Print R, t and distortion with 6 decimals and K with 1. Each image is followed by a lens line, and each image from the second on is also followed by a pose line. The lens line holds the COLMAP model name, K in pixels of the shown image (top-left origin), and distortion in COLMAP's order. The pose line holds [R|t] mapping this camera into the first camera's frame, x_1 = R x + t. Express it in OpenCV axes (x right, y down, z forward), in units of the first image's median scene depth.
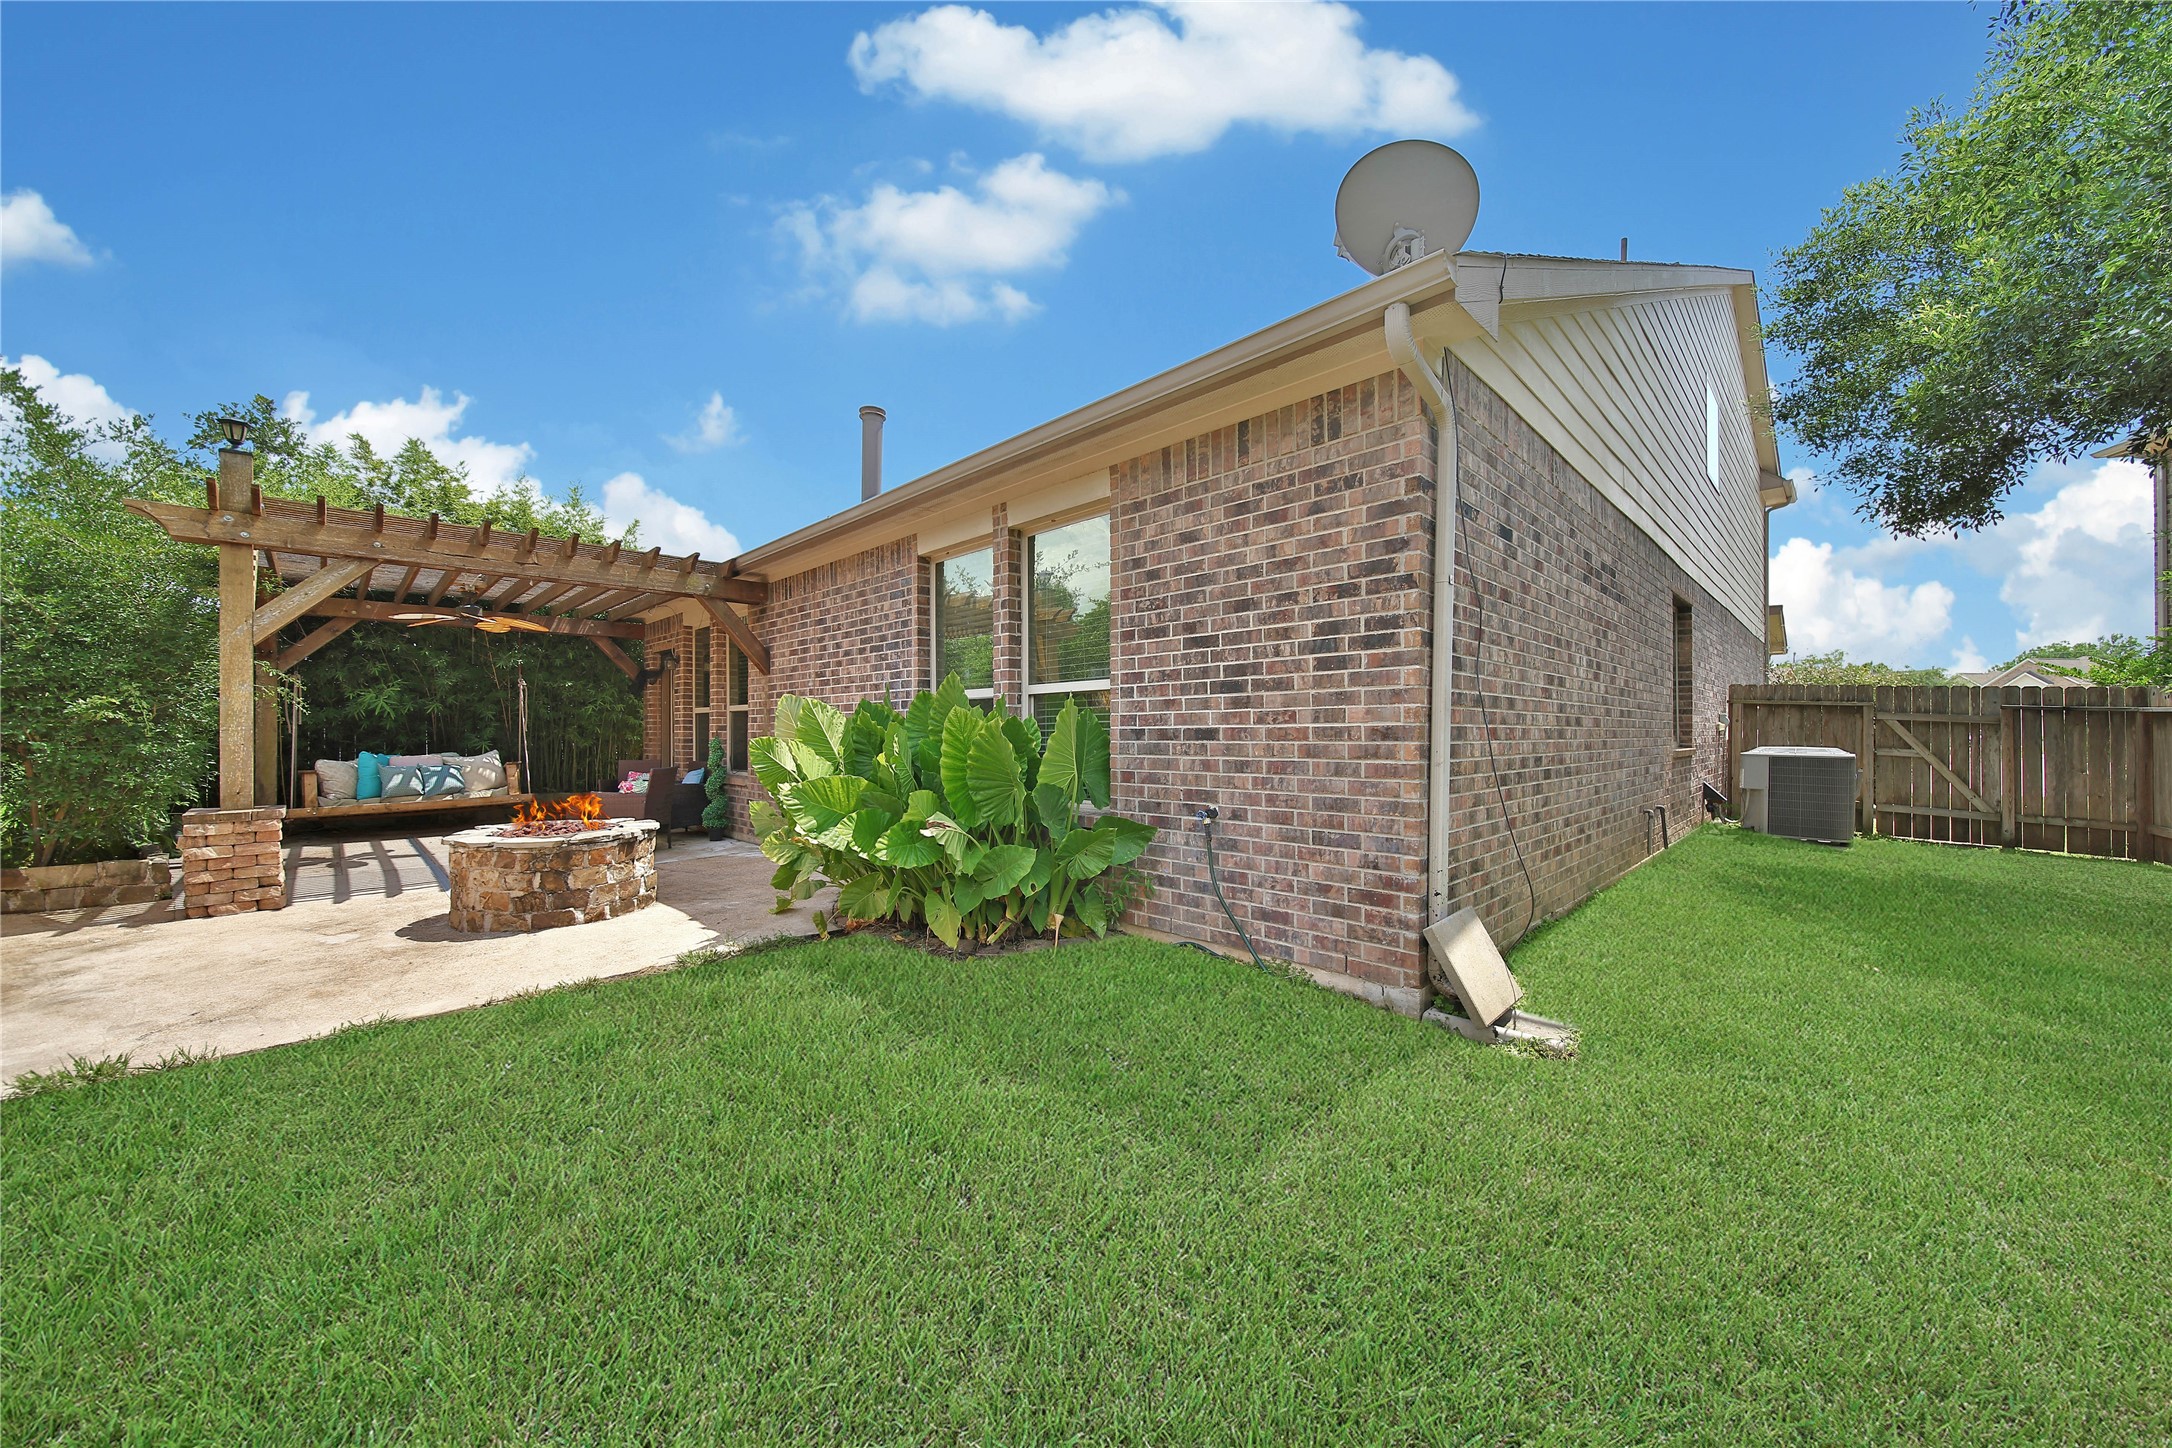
lens RADIAL K [[752.7, 0, 1091.2], [0, 752.7, 727.6], [0, 0, 1]] dist [-0.002027, -0.000139]
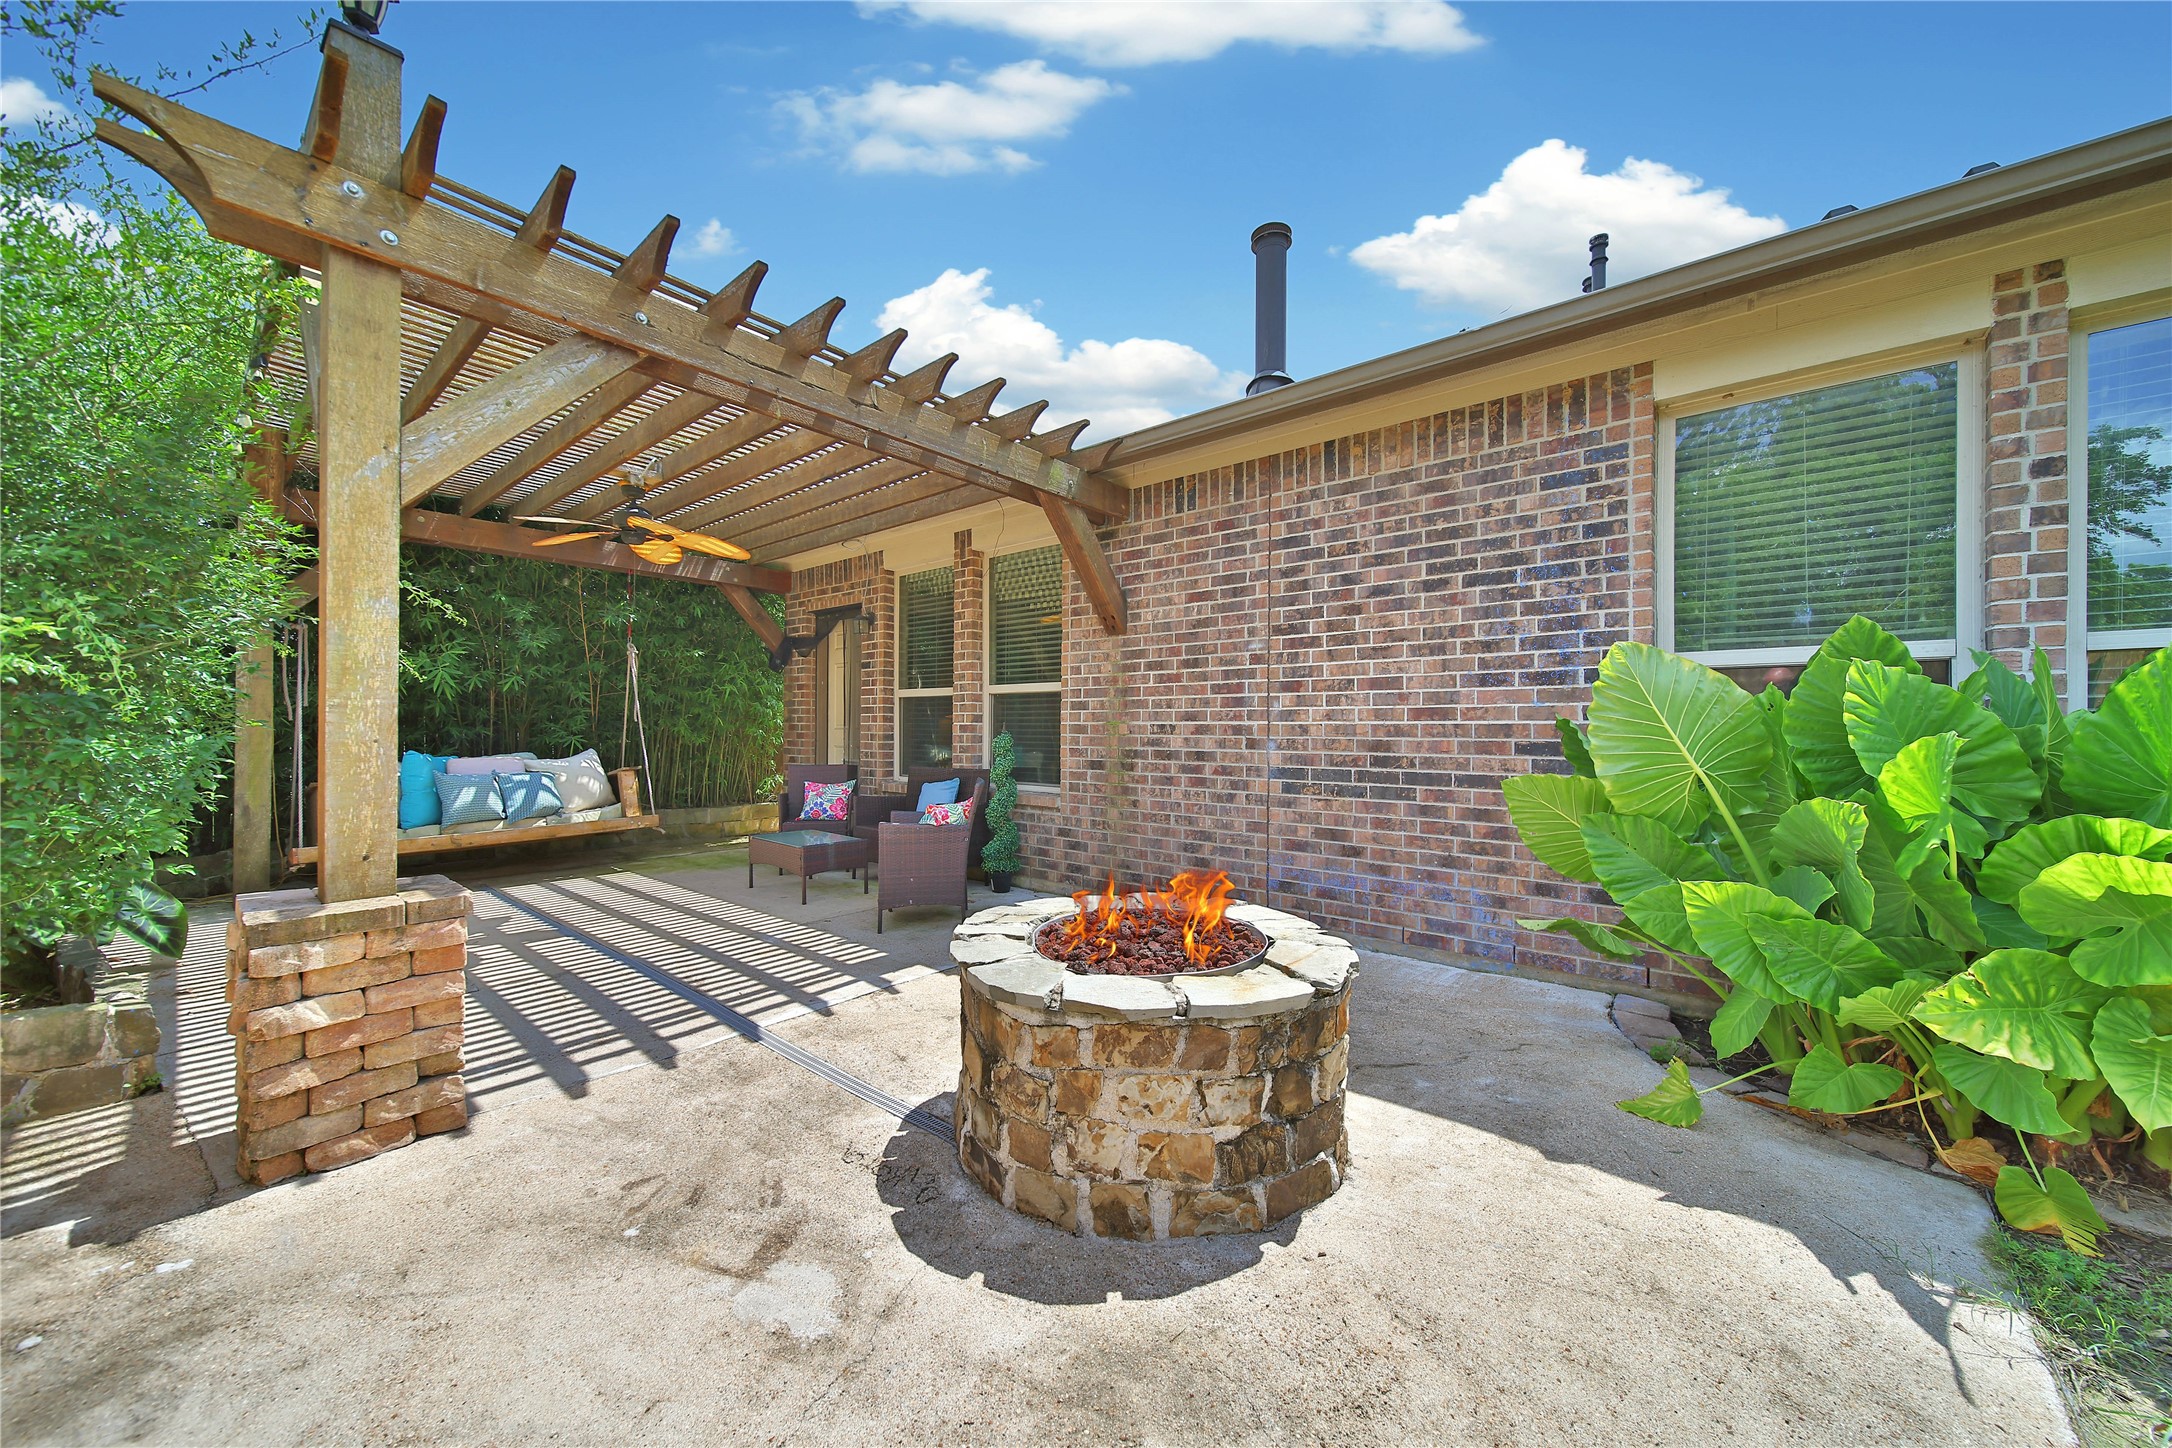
lens RADIAL K [[752.7, 0, 1077.1], [0, 752.7, 725.2], [0, 0, 1]] dist [-0.002027, -0.000139]
pose [[0.996588, 0.007628, 0.082184, -0.650021], [-0.007656, 0.999971, 0.000022, 0.008854], [-0.082181, -0.000651, 0.996617, 0.461303]]
